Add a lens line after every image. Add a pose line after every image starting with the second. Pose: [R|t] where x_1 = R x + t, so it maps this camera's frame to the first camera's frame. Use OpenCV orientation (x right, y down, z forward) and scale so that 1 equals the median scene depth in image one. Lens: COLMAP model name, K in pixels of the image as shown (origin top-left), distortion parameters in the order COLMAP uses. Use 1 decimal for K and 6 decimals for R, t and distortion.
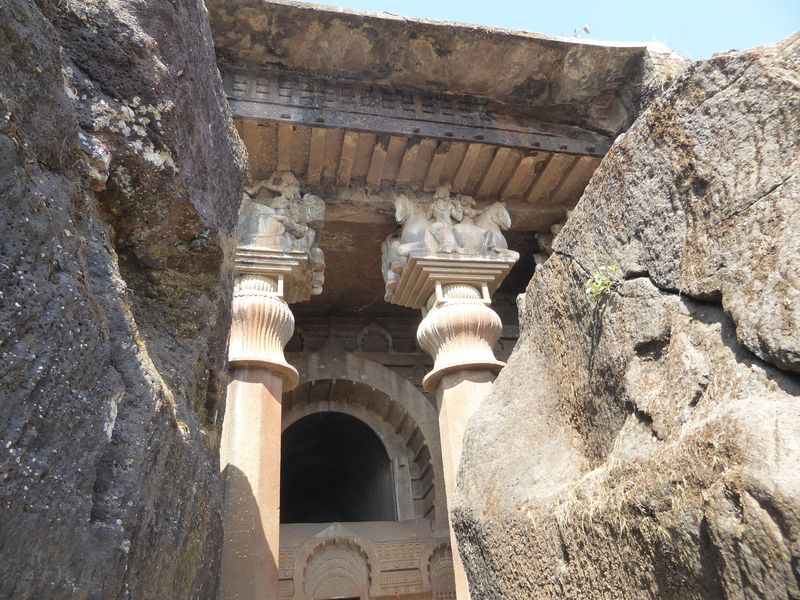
lens RADIAL K [[546.3, 0, 400.0], [0, 546.3, 300.0], [0, 0, 1]] dist [-0.004400, -0.001896]
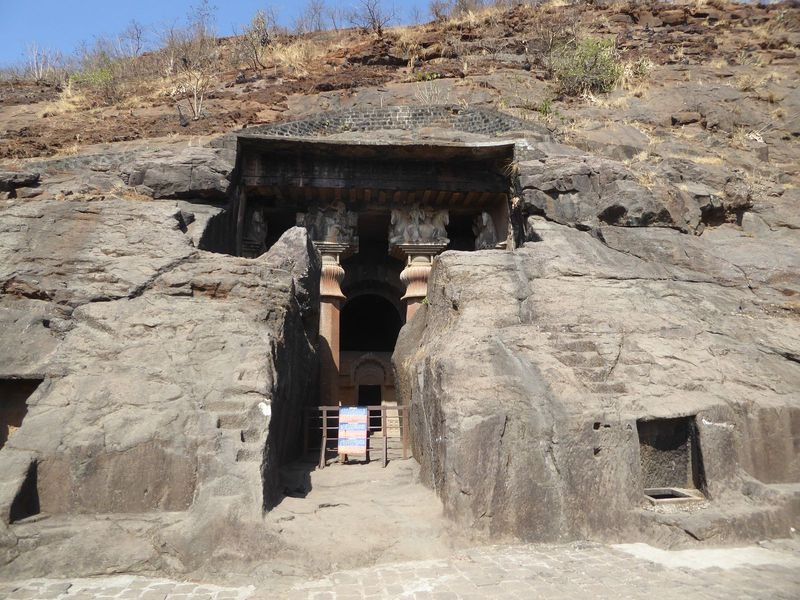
lens RADIAL K [[546.3, 0, 400.0], [0, 546.3, 300.0], [0, 0, 1]] dist [-0.004400, -0.001896]
pose [[0.991058, 0.037687, -0.128002, 0.315826], [0.004677, 0.948883, 0.315593, -0.545039], [0.133353, -0.313369, 0.940222, -1.095293]]
